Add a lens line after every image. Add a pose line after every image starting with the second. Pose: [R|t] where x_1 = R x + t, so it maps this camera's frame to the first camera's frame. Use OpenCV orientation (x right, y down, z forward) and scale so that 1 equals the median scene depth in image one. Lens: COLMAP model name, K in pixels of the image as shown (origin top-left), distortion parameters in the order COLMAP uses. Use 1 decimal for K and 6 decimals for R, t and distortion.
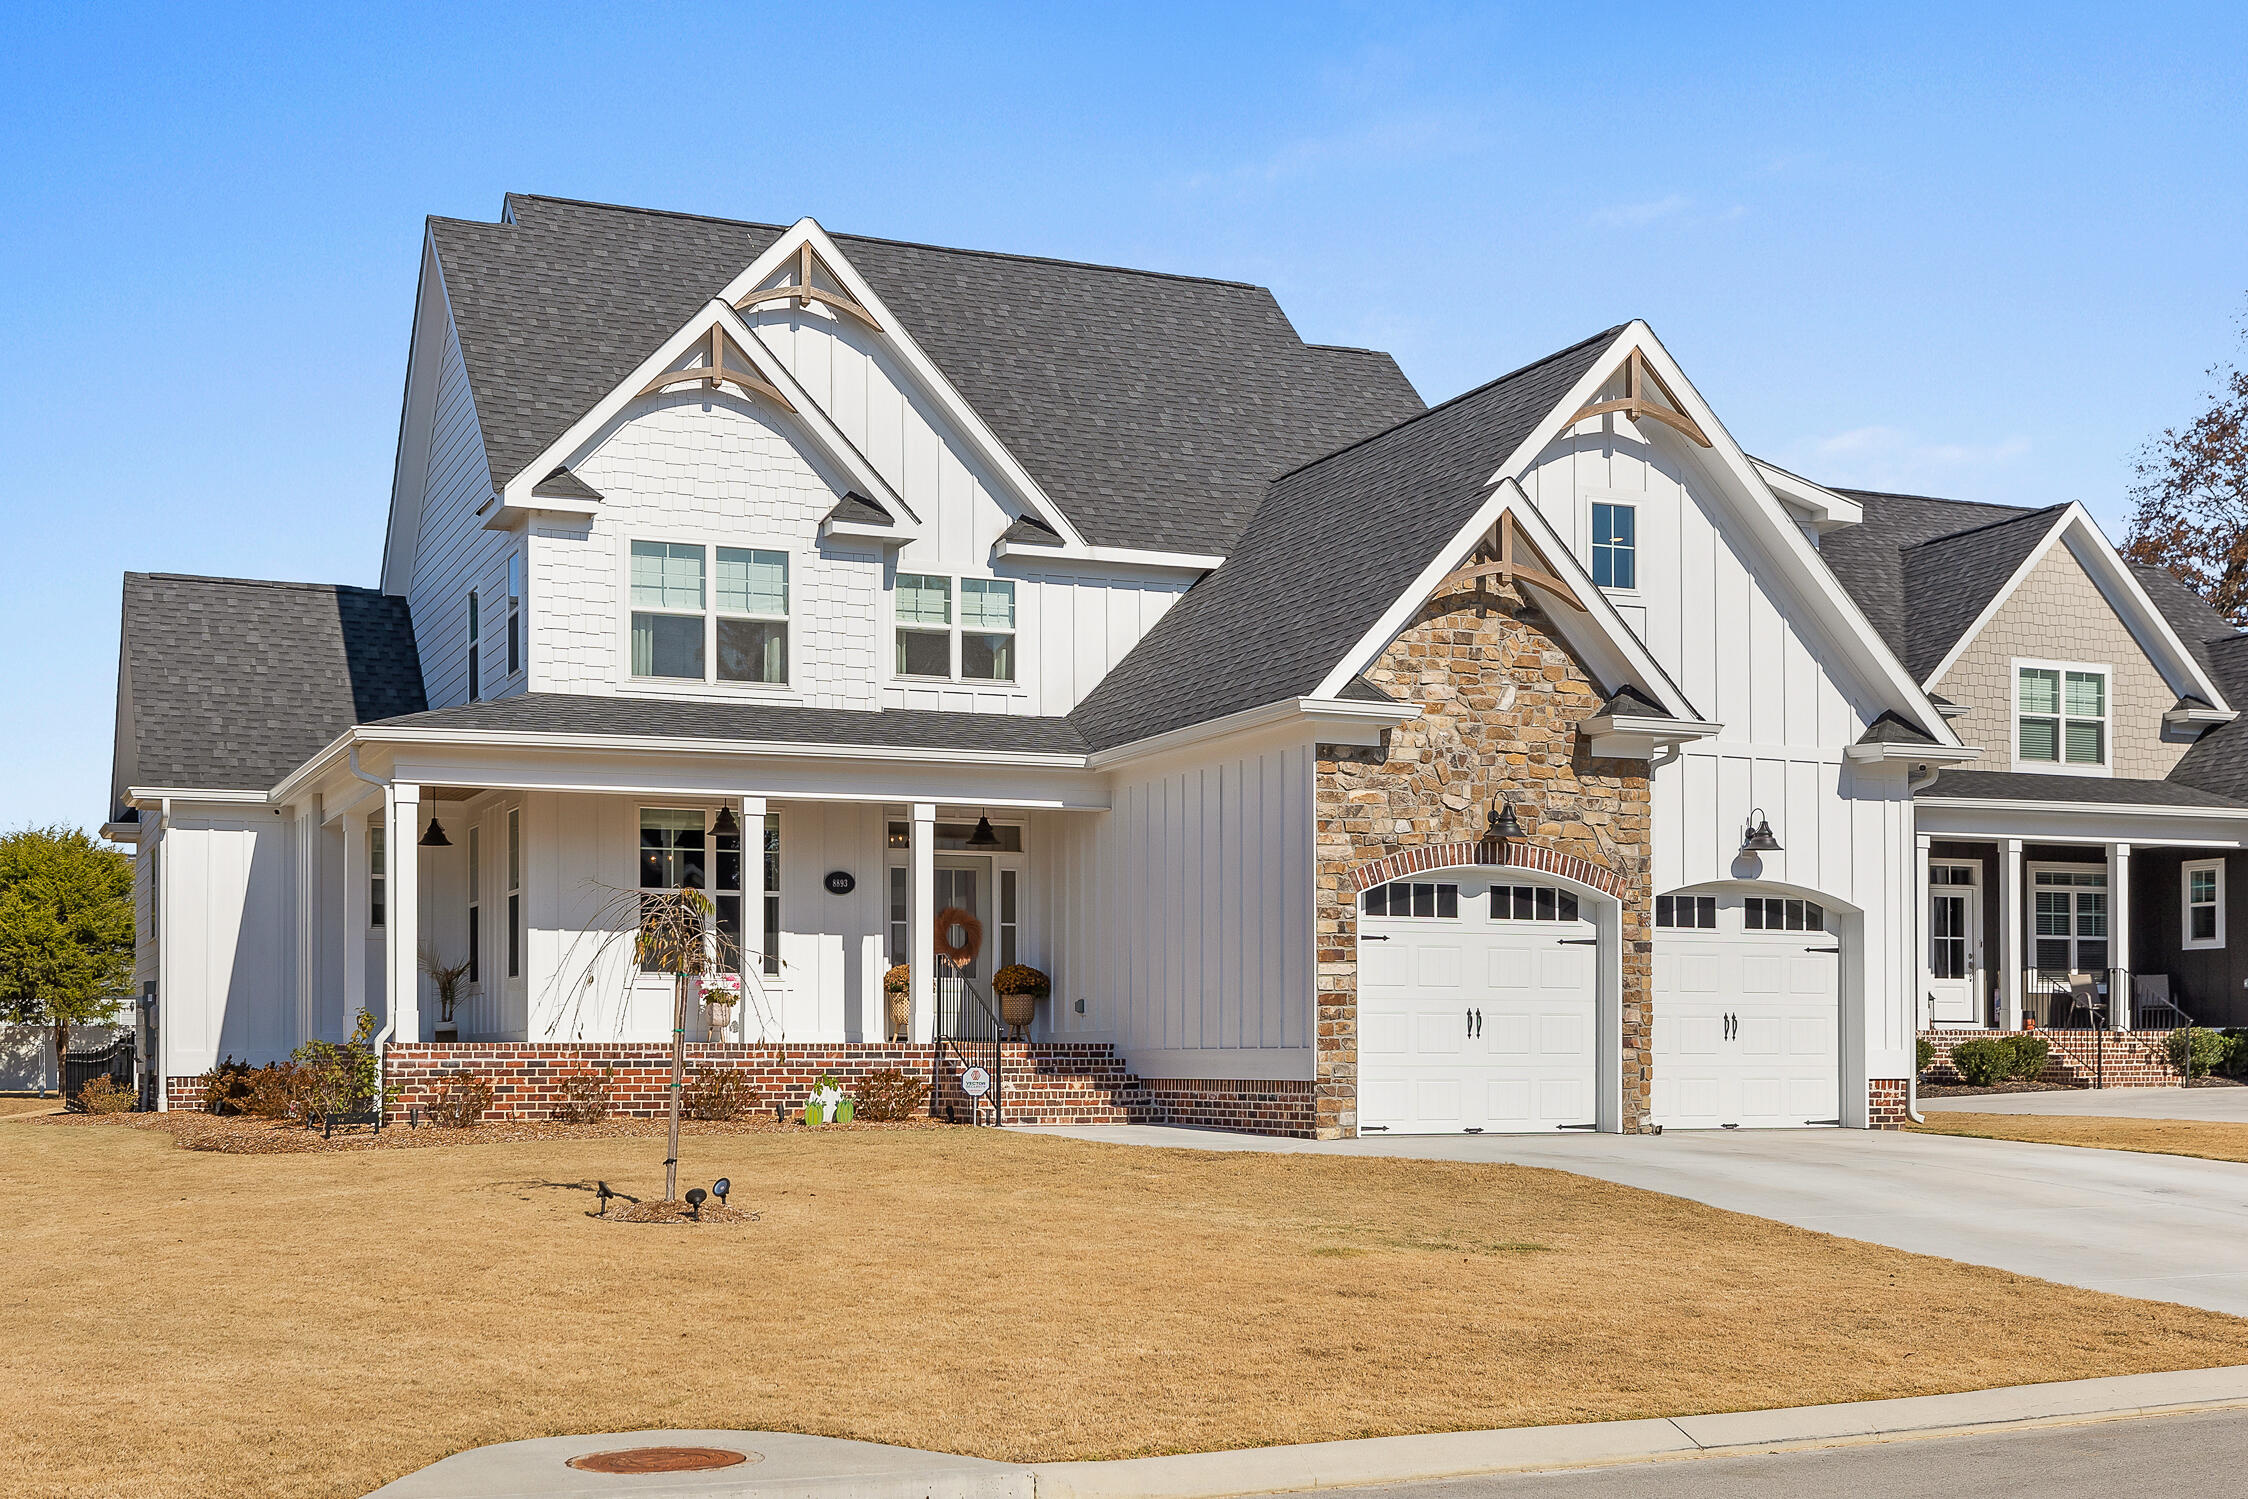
lens RADIAL K [[2419.1, 0, 1058.2], [0, 2419.1, 752.4], [0, 0, 1]] dist [-0.013520, -0.016159]
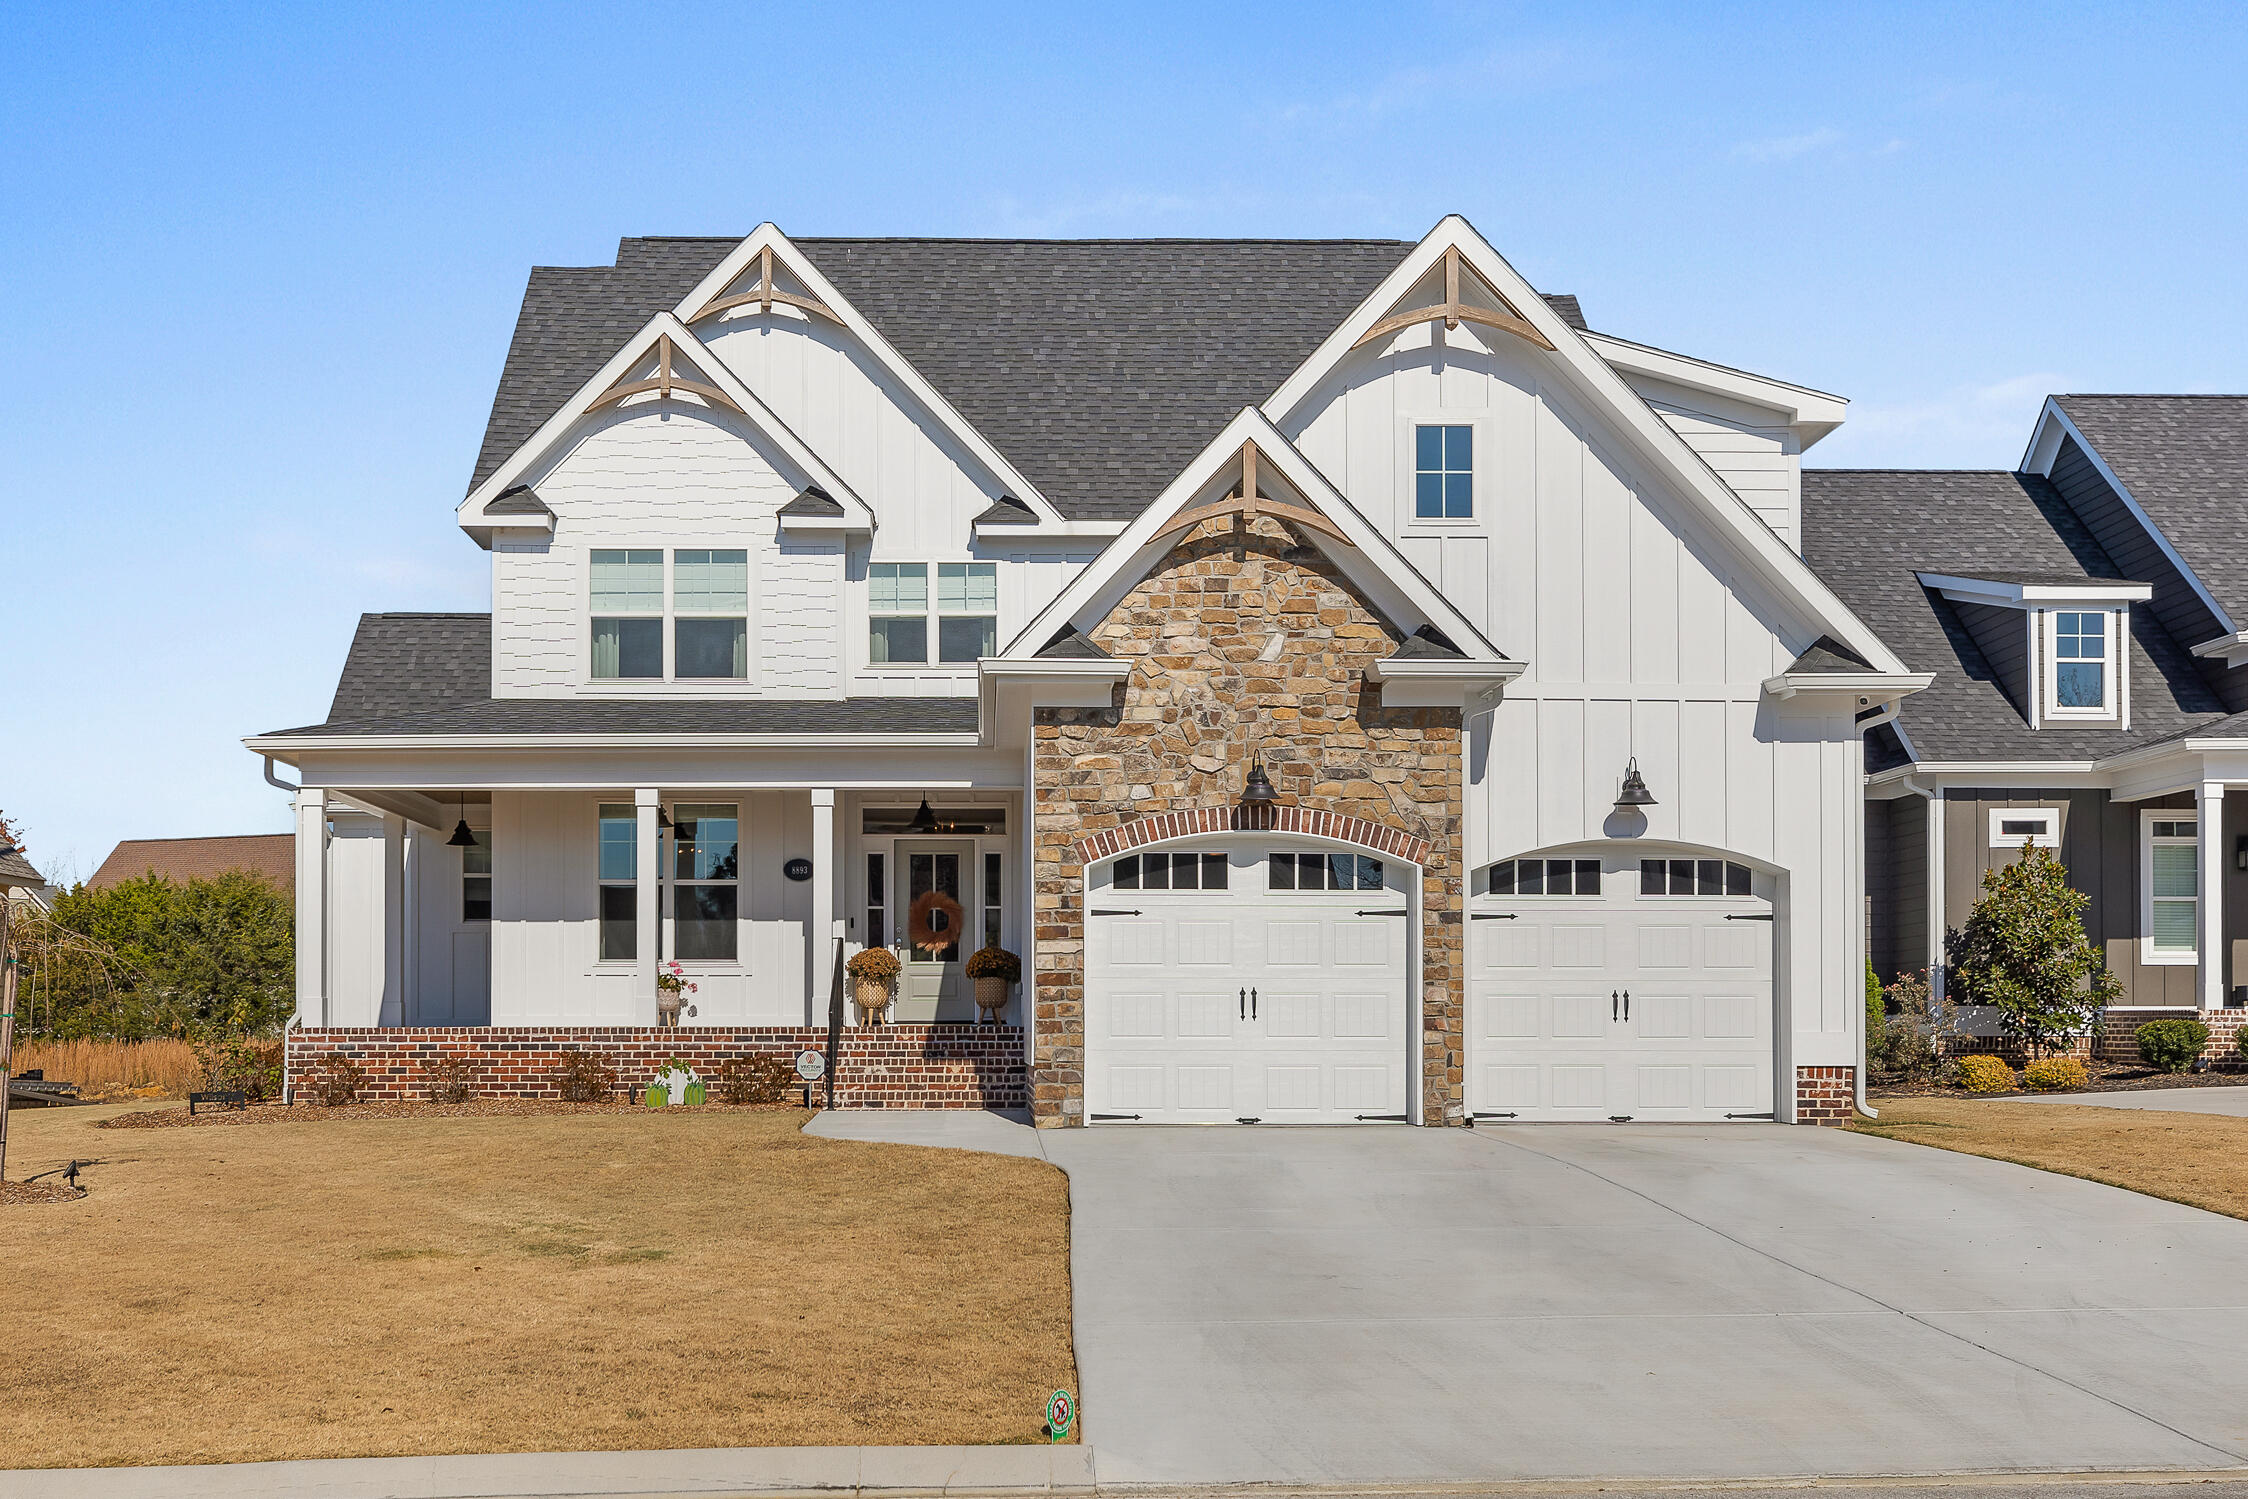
lens RADIAL K [[2234.0, 0, 999.3], [0, 2234.0, 782.9], [0, 0, 1]] dist [-0.011232, -0.001337]
pose [[0.937817, -0.039770, -0.344845, 0.346660], [0.043598, 0.999044, 0.003349, 0.019565], [0.344382, -0.018175, 0.938654, 0.159259]]
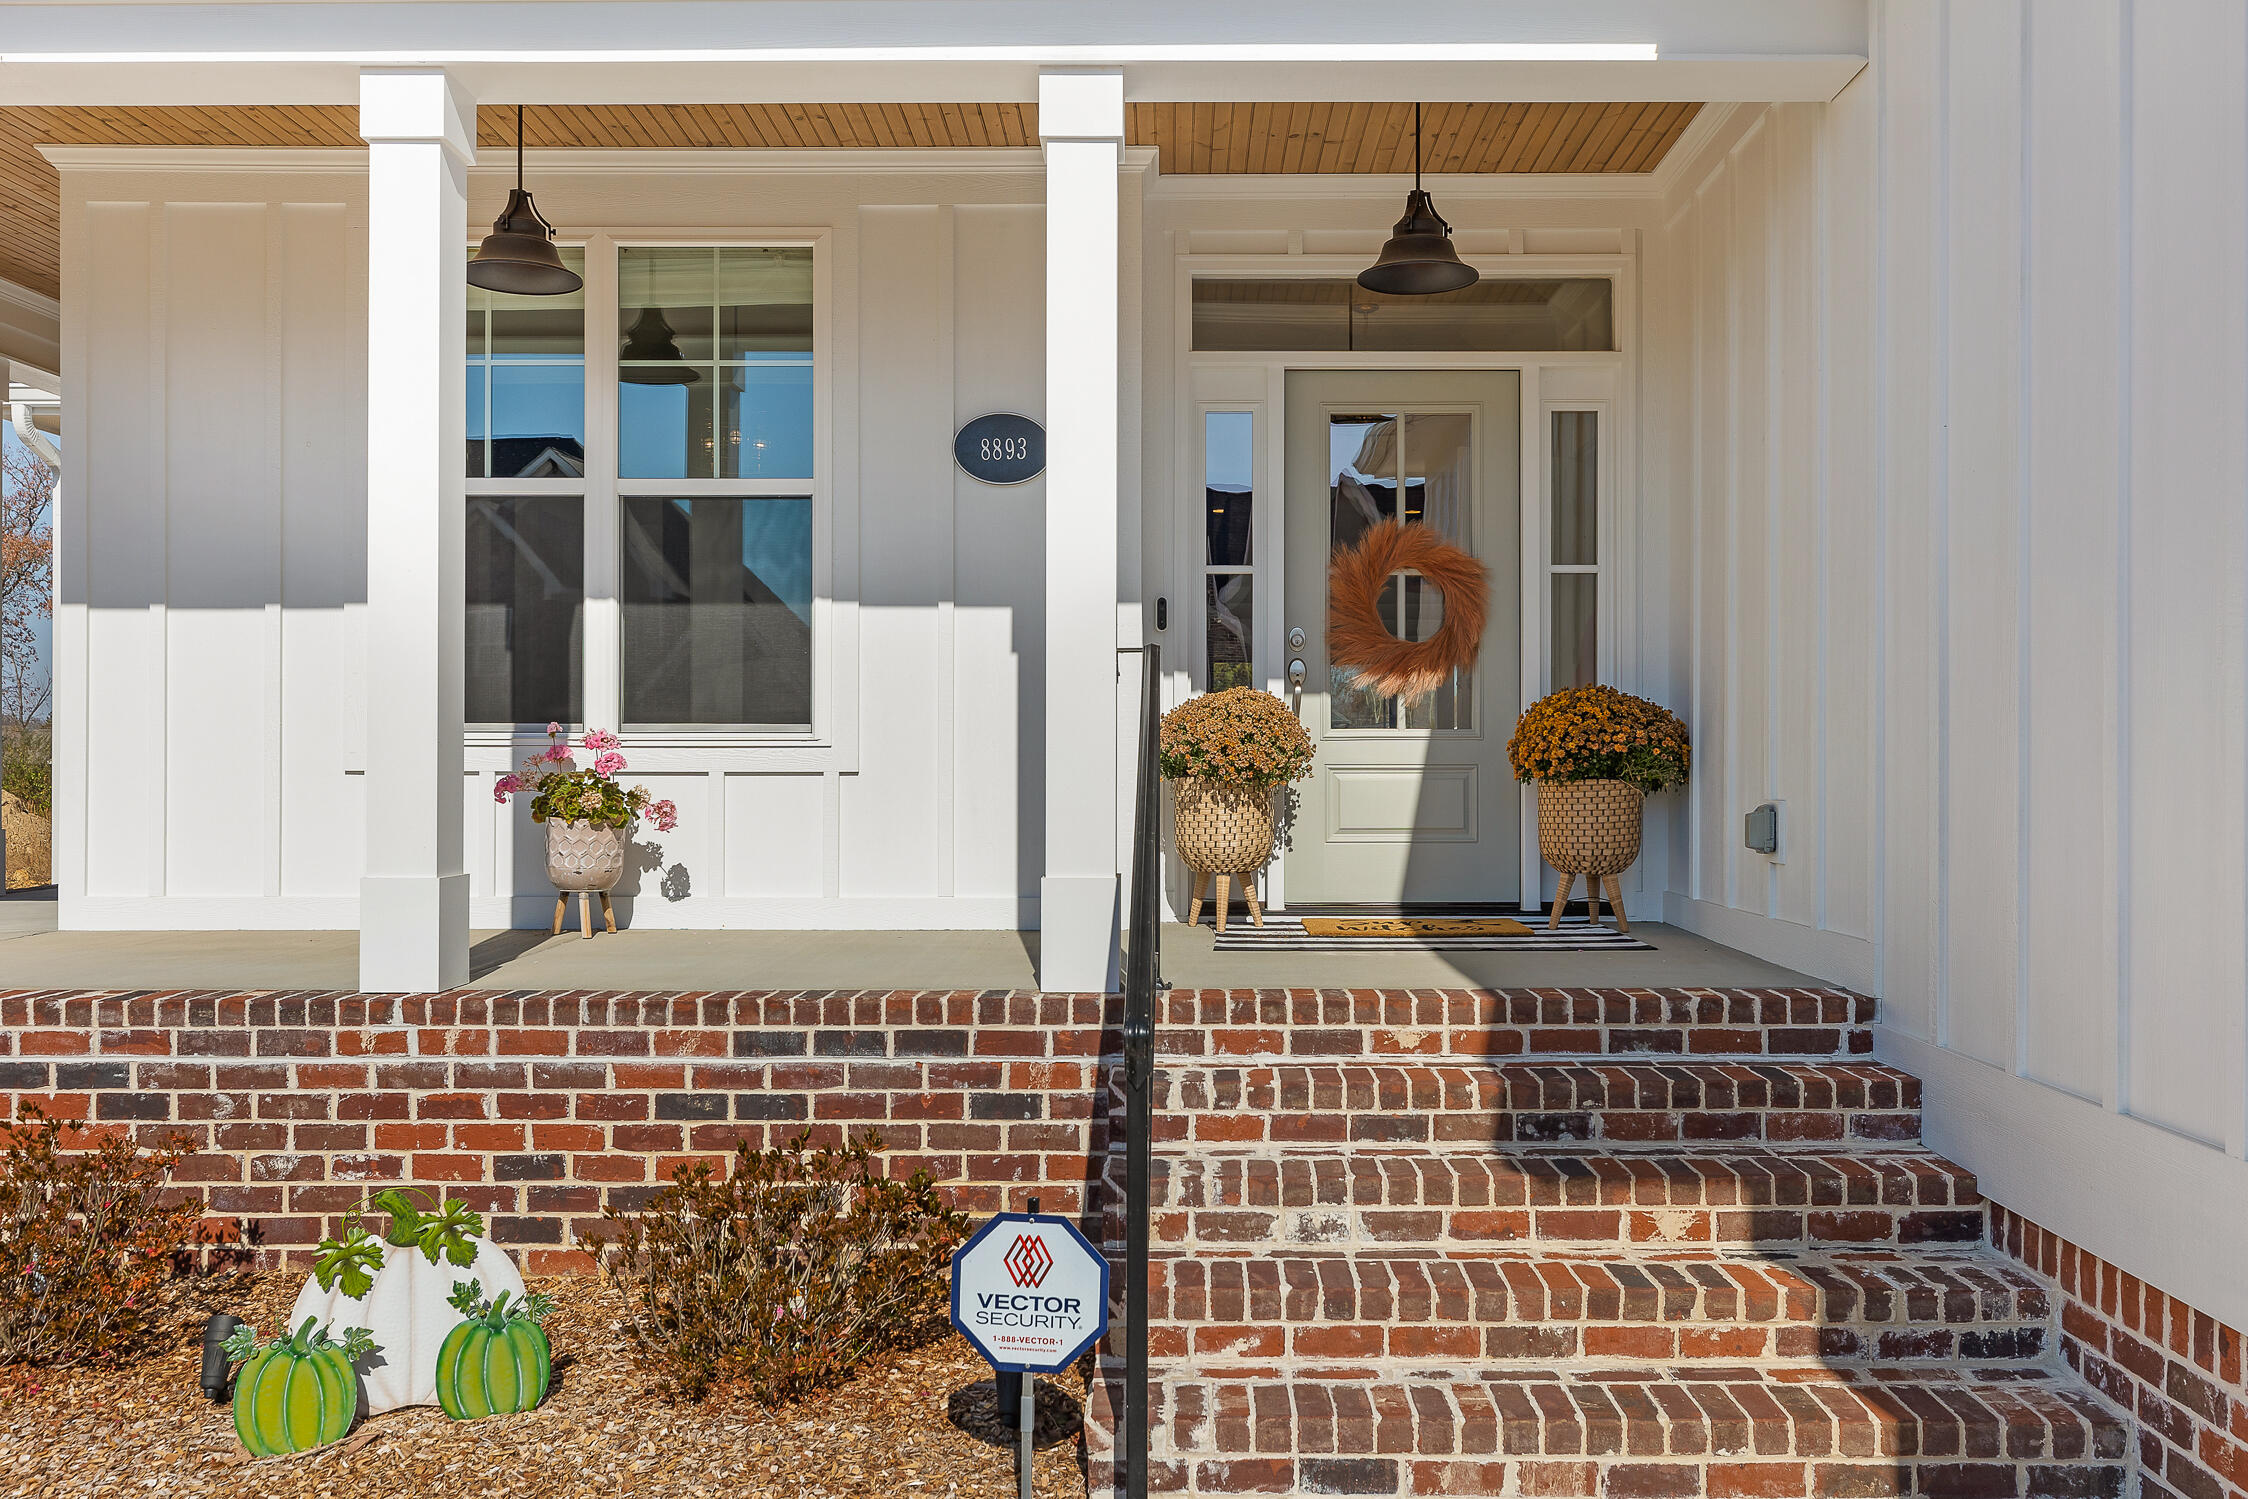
lens RADIAL K [[1945.8, 0, 1124.0], [0, 1945.8, 749.5], [0, 0, 1]] dist [0.002125, 0.000006]
pose [[0.920521, -0.002473, -0.390685, 0.031812], [0.046610, 0.993533, 0.103532, 0.074887], [0.387903, -0.113514, 0.914684, 0.833886]]
